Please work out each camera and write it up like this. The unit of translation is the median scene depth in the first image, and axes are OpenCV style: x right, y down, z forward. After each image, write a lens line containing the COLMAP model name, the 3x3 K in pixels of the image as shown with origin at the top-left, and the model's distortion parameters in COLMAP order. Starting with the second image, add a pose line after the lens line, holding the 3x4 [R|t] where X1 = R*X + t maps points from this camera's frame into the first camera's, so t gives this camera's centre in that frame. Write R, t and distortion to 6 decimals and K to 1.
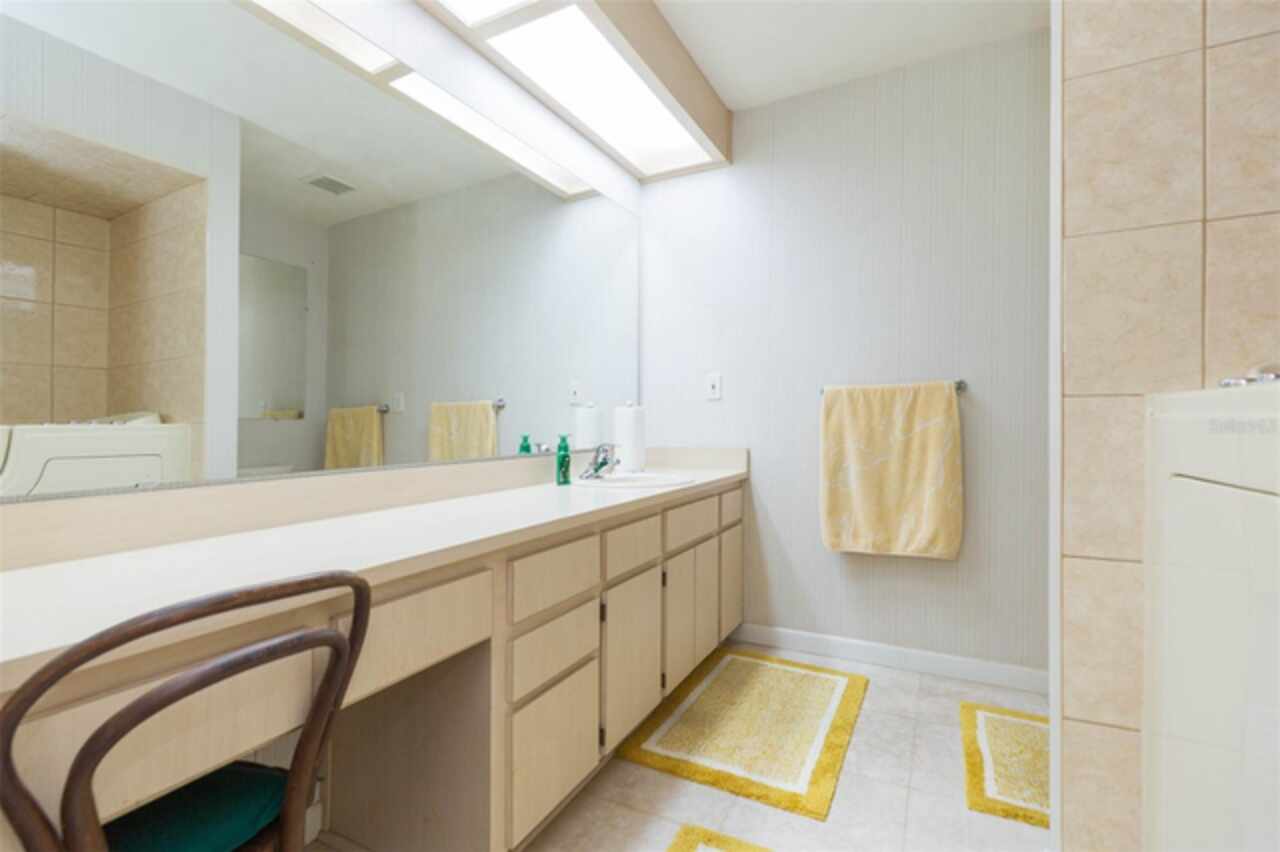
lens RADIAL K [[573.1, 0, 636.9], [0, 573.1, 423.2], [0, 0, 1]] dist [0.001829, -0.000166]
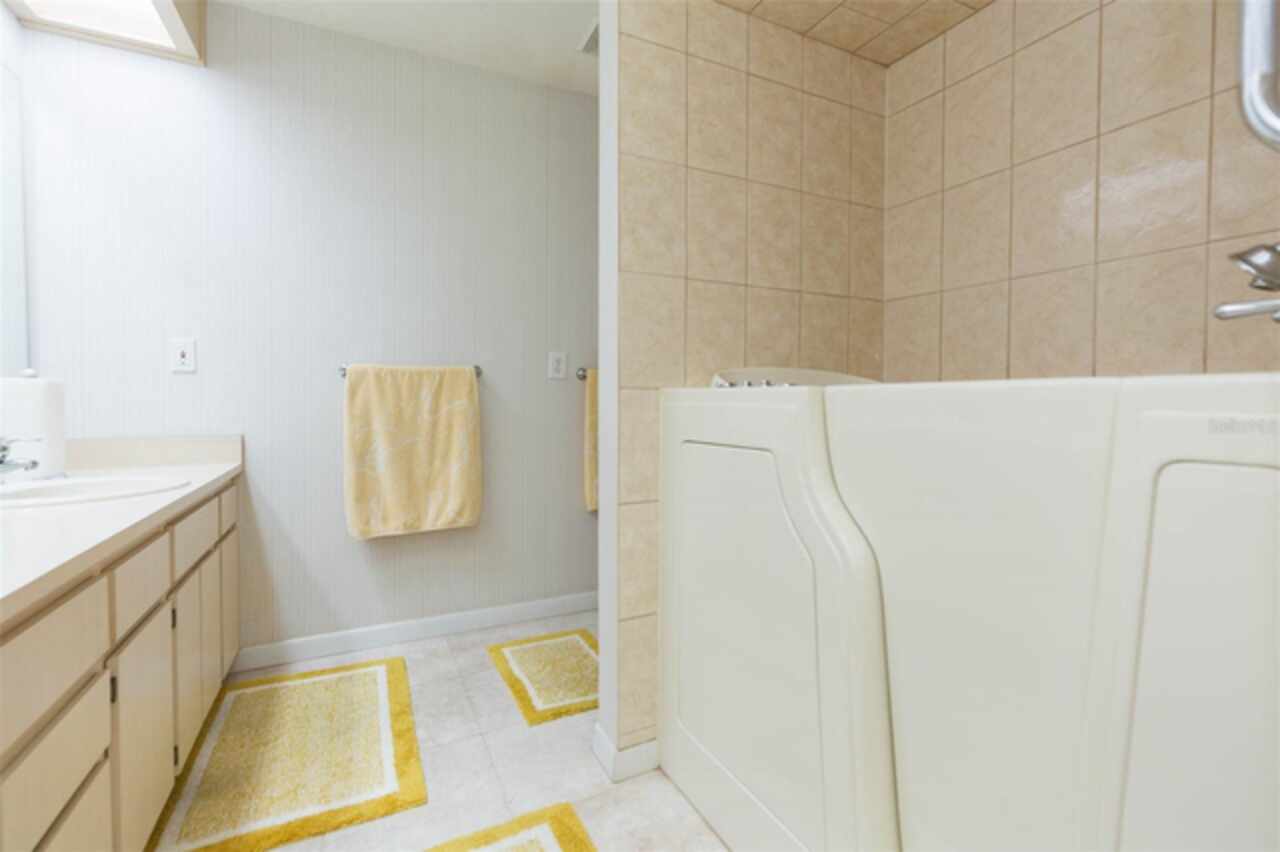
lens RADIAL K [[575.7, 0, 640.3], [0, 575.7, 420.6], [0, 0, 1]] dist [0.002488, -0.000064]
pose [[0.582642, -0.022268, 0.812424, -0.178027], [-0.006364, 0.999469, 0.031958, -0.006961], [-0.812704, -0.023790, 0.582191, 0.084966]]
